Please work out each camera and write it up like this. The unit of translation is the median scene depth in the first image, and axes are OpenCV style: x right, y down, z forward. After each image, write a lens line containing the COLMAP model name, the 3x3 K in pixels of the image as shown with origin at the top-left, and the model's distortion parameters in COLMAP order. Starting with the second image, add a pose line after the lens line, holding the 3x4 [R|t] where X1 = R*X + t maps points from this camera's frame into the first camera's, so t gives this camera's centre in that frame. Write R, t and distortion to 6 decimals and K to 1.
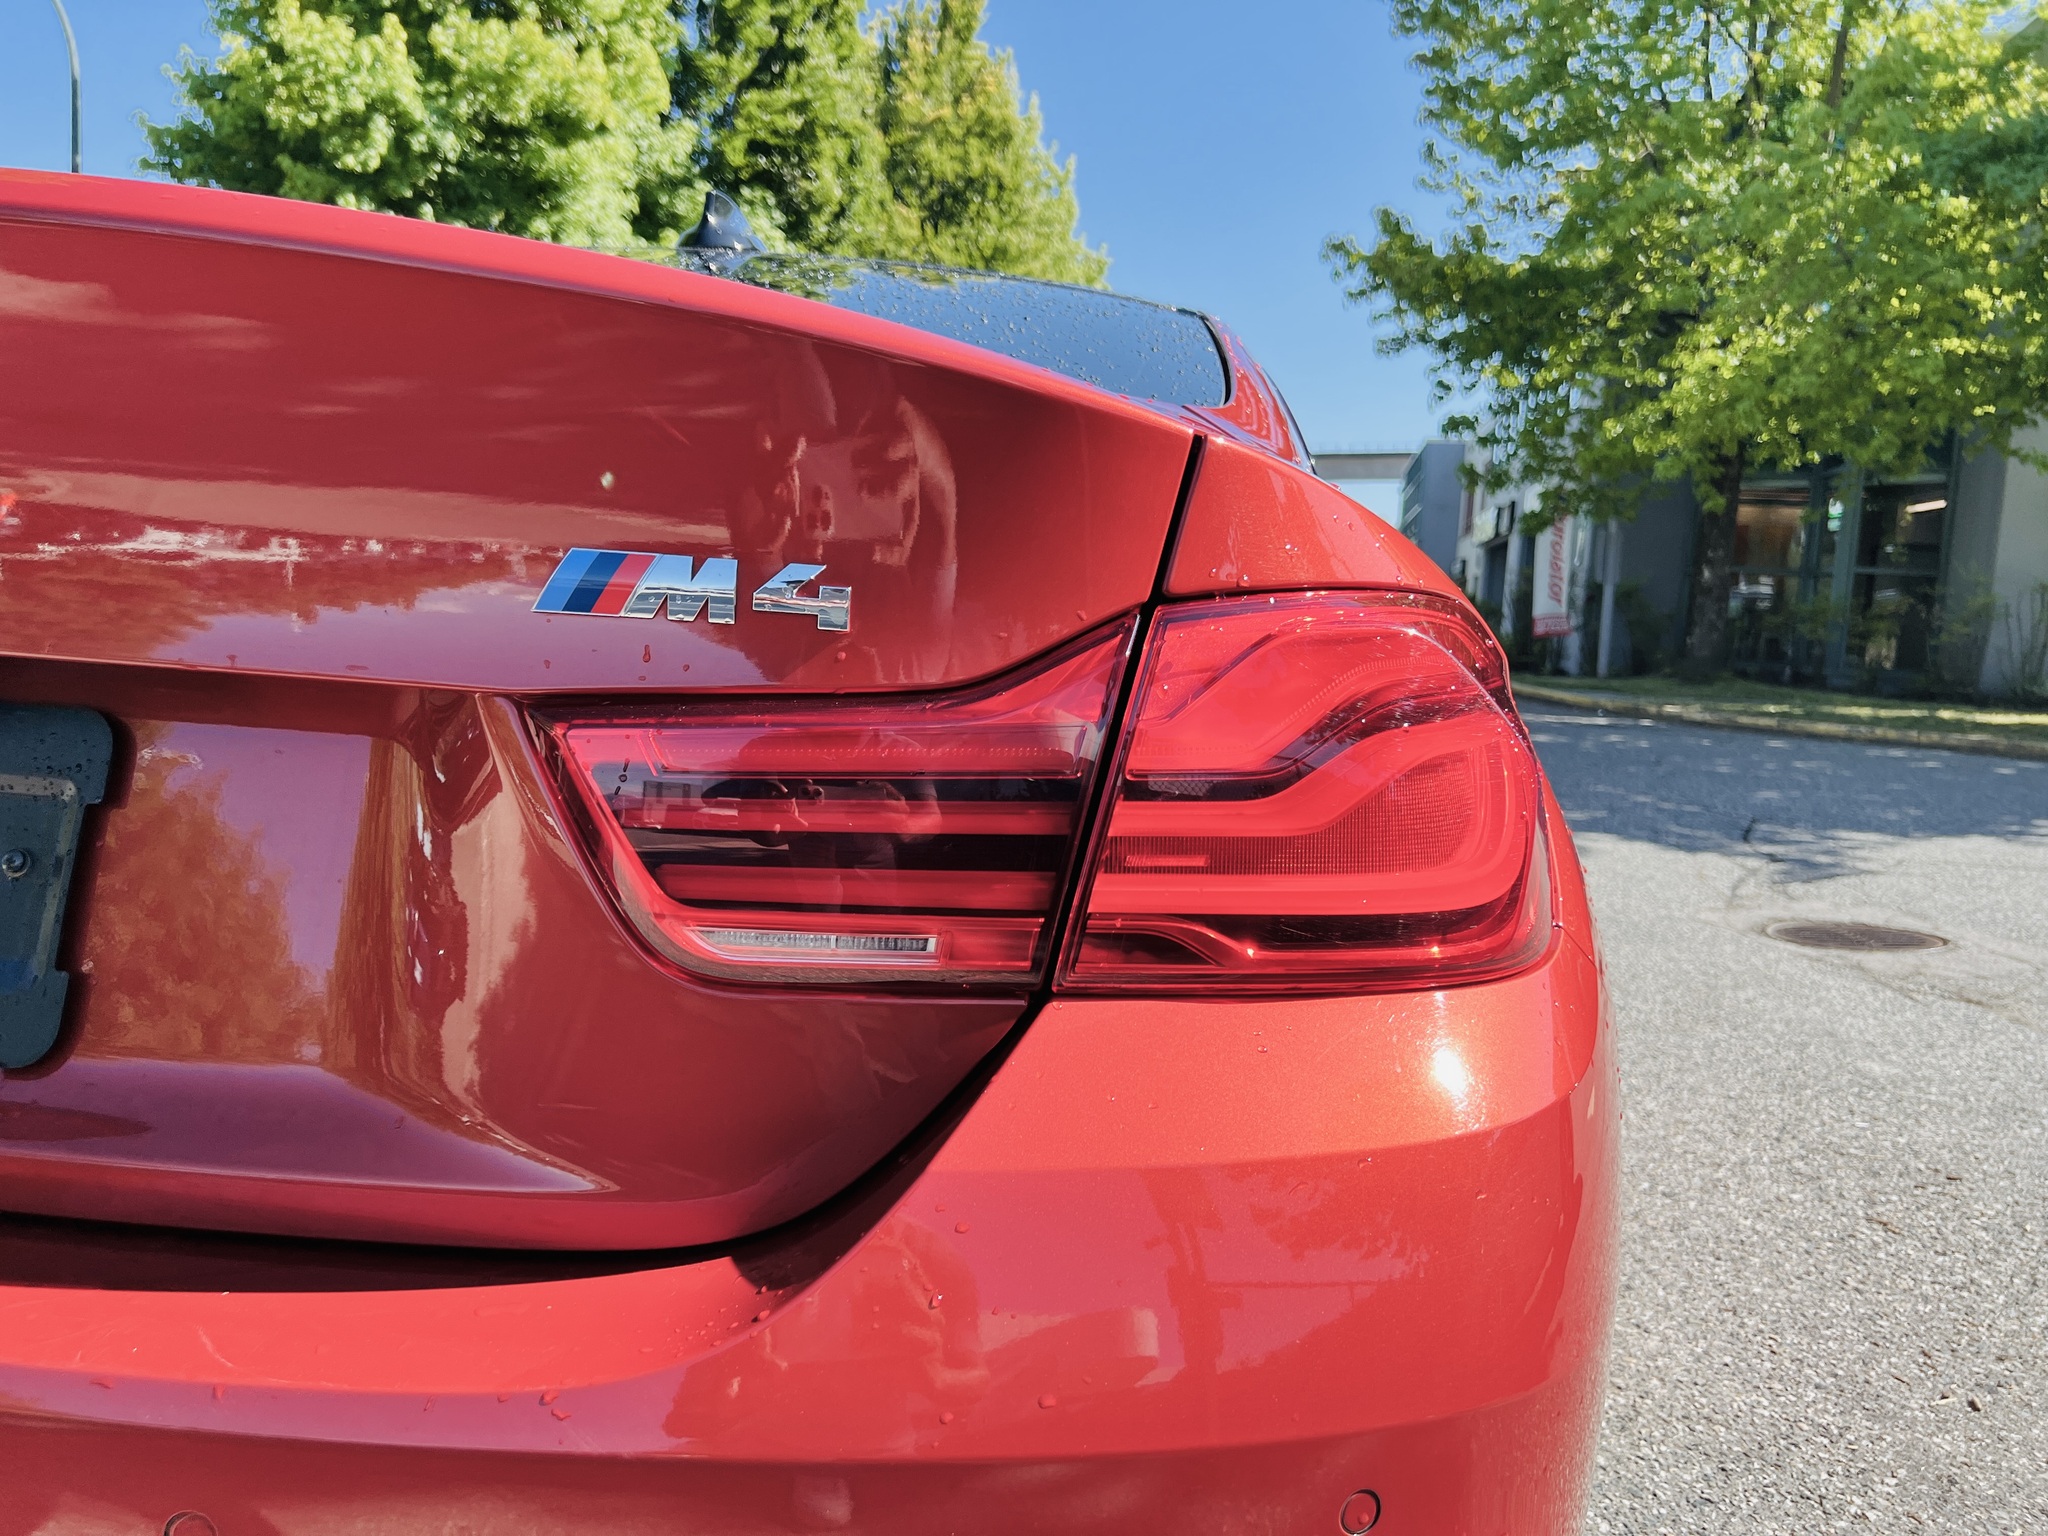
lens RADIAL K [[1549.7, 0, 1017.0], [0, 1549.7, 771.3], [0, 0, 1]] dist [0.003023, -0.002115]
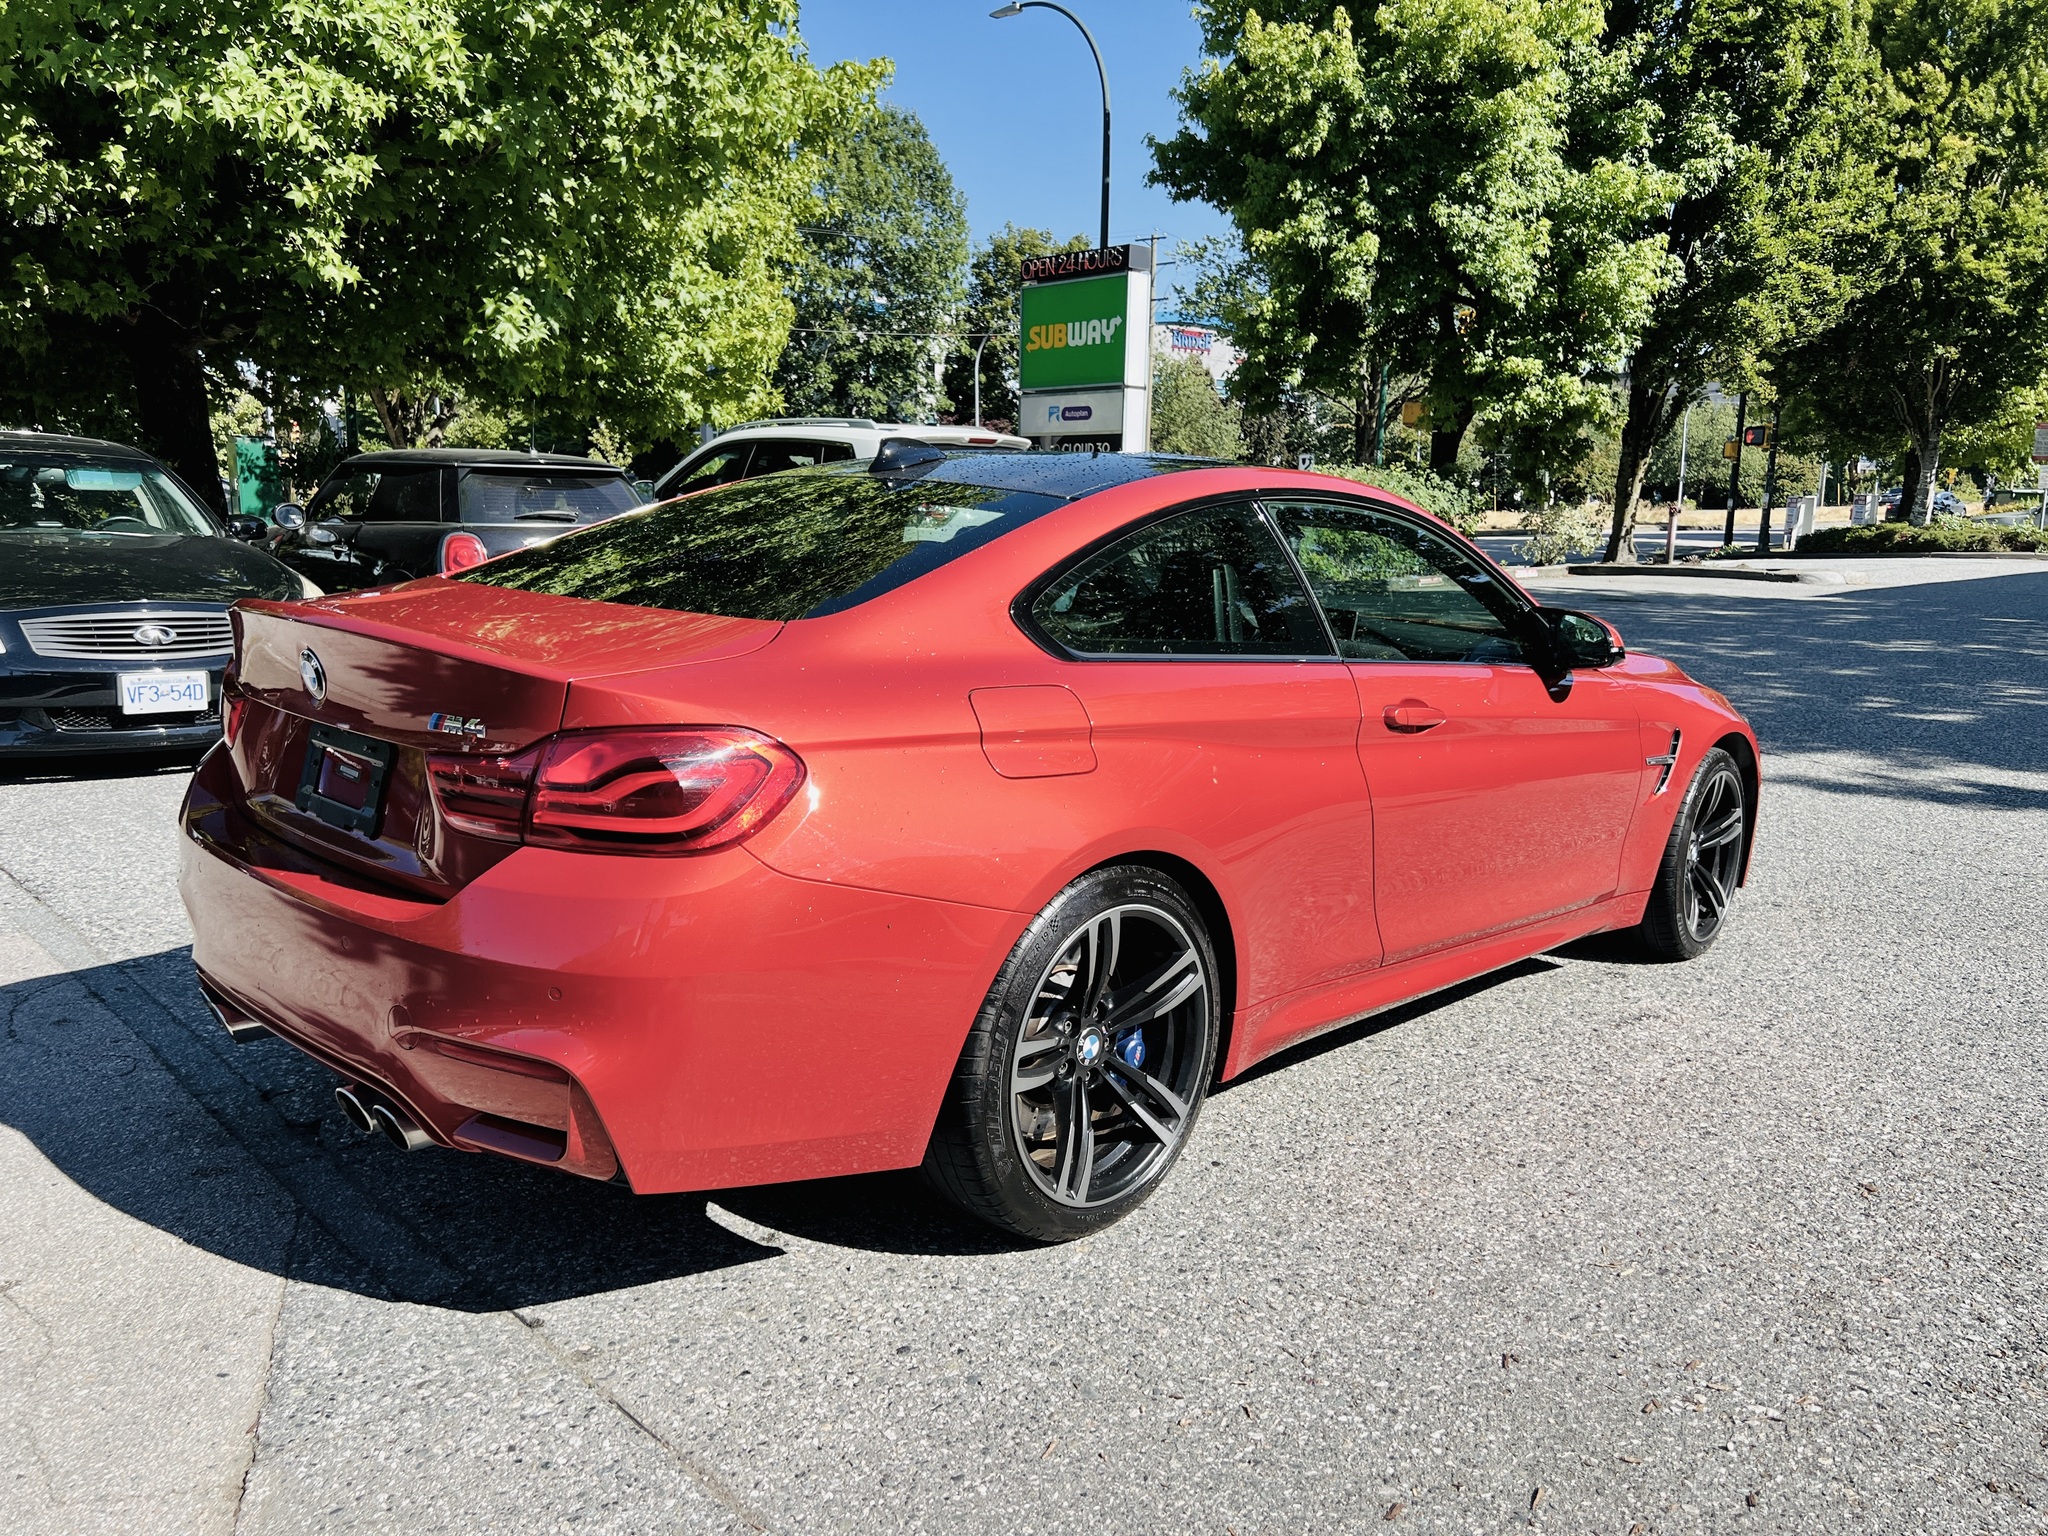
lens RADIAL K [[1506.1, 0, 1006.6], [0, 1506.1, 764.5], [0, 0, 1]] dist [0.057888, -0.066120]
pose [[0.800239, 0.066950, -0.595933, 0.108121], [-0.034641, 0.997250, 0.065519, -0.010854], [0.598680, -0.031788, 0.800357, -0.040276]]
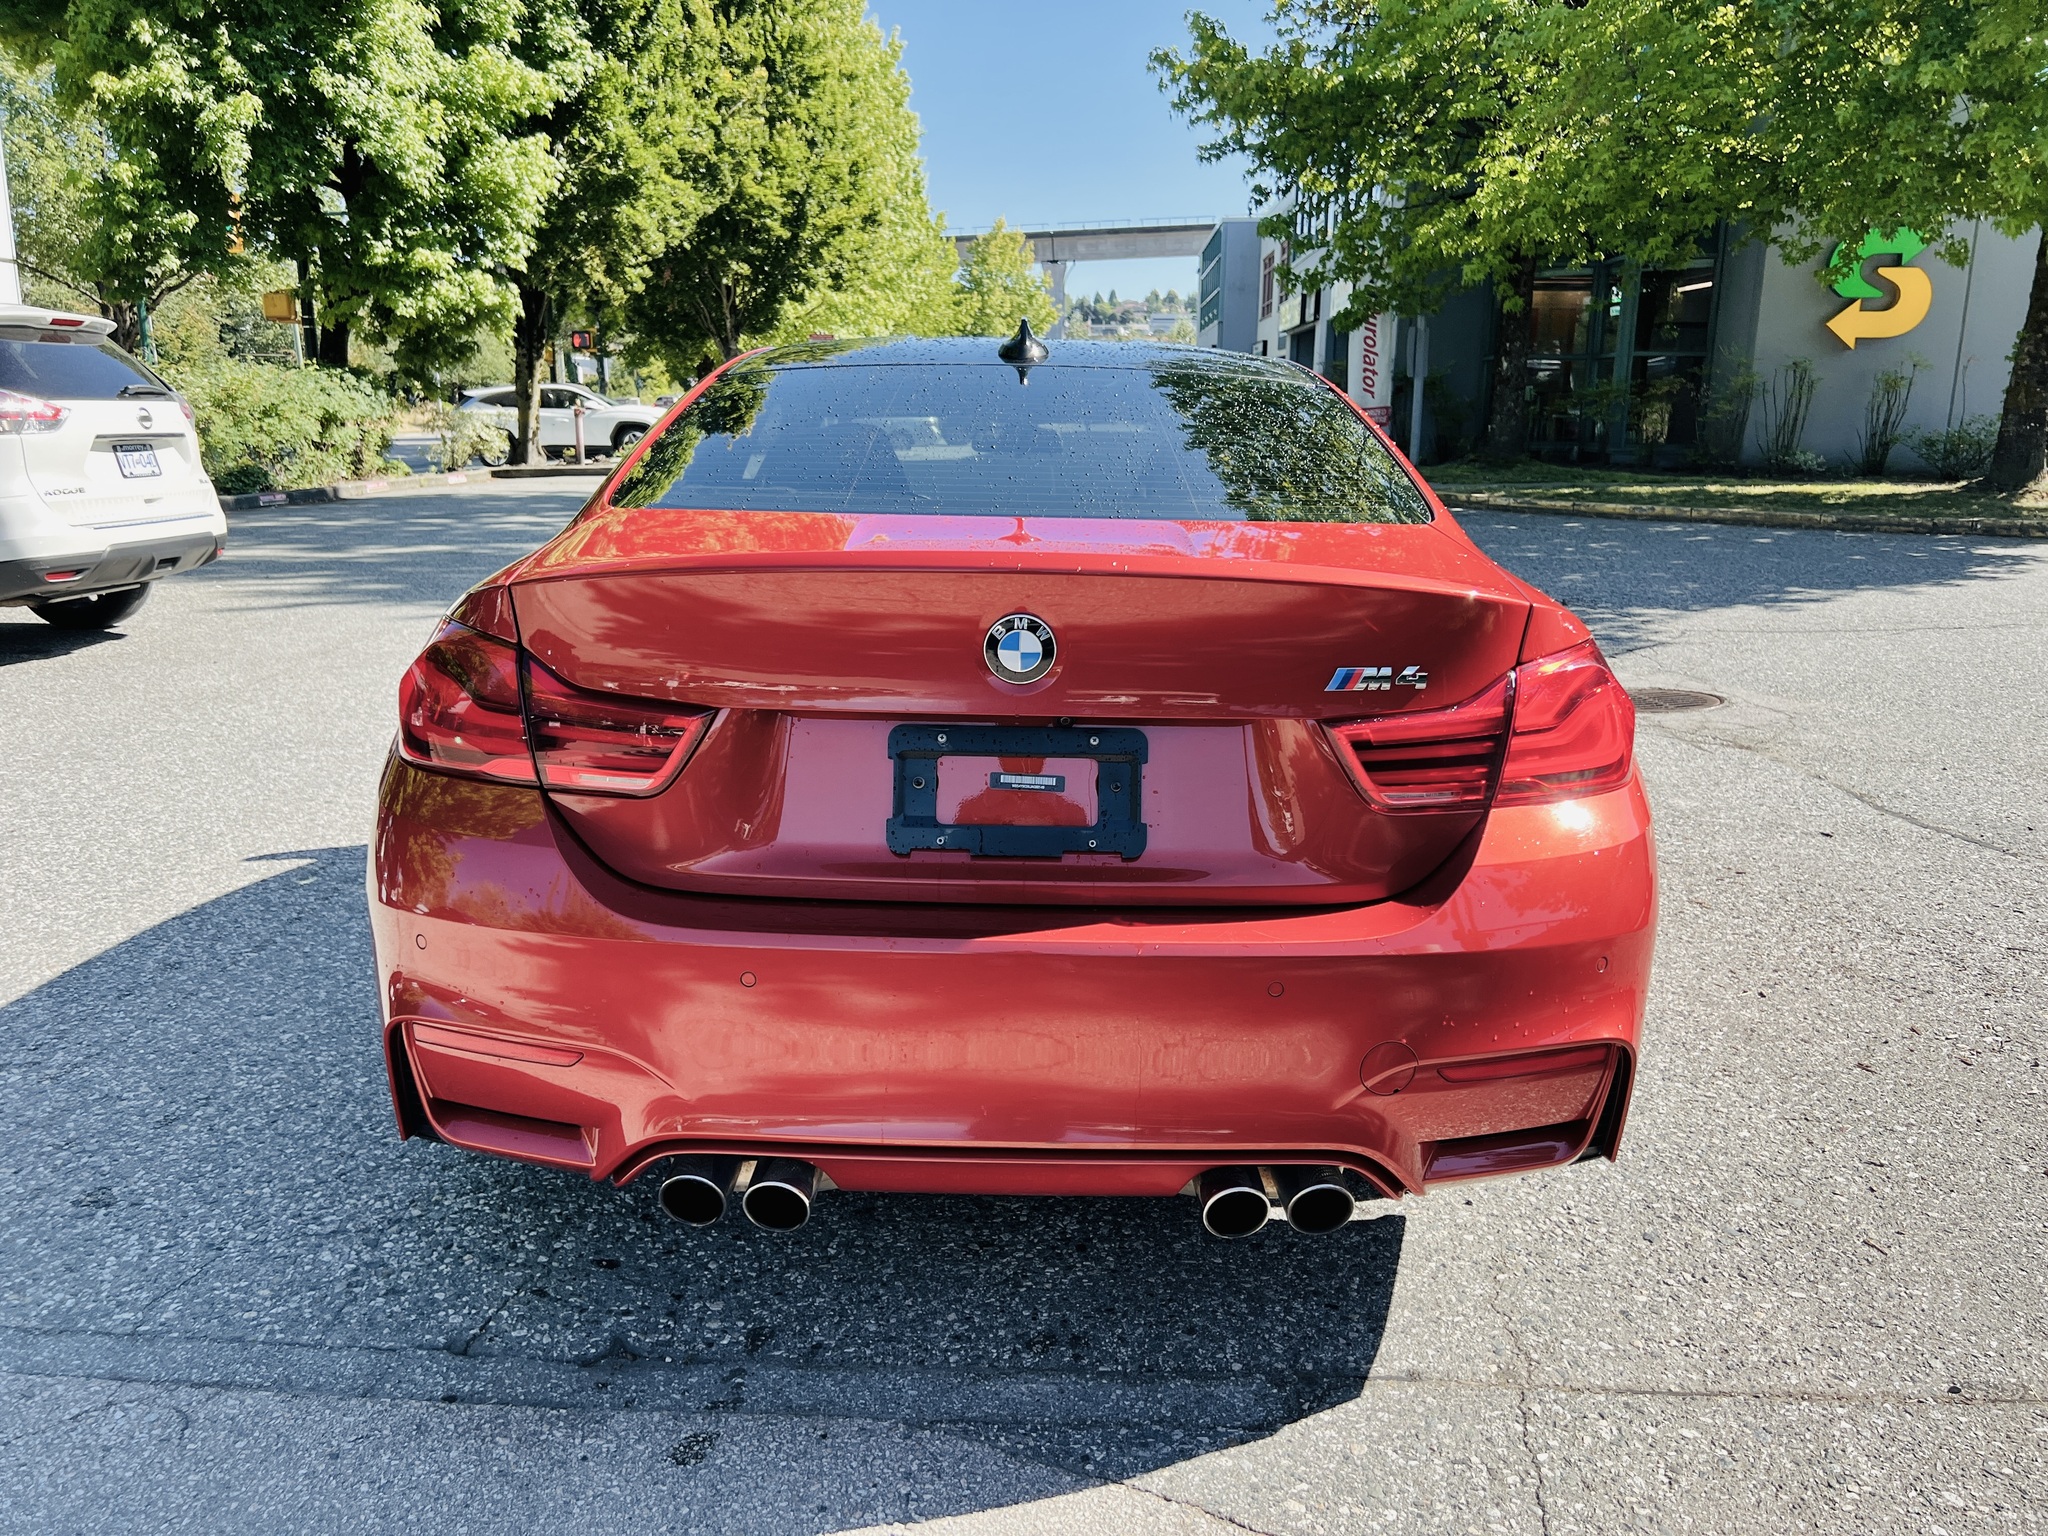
lens RADIAL K [[1531.5, 0, 994.8], [0, 1531.5, 771.9], [0, 0, 1]] dist [0.009273, -0.006485]
pose [[0.992189, -0.071846, 0.101981, -0.043379], [0.057502, 0.988871, 0.137216, -0.013375], [-0.110704, -0.130280, 0.985277, -0.062564]]
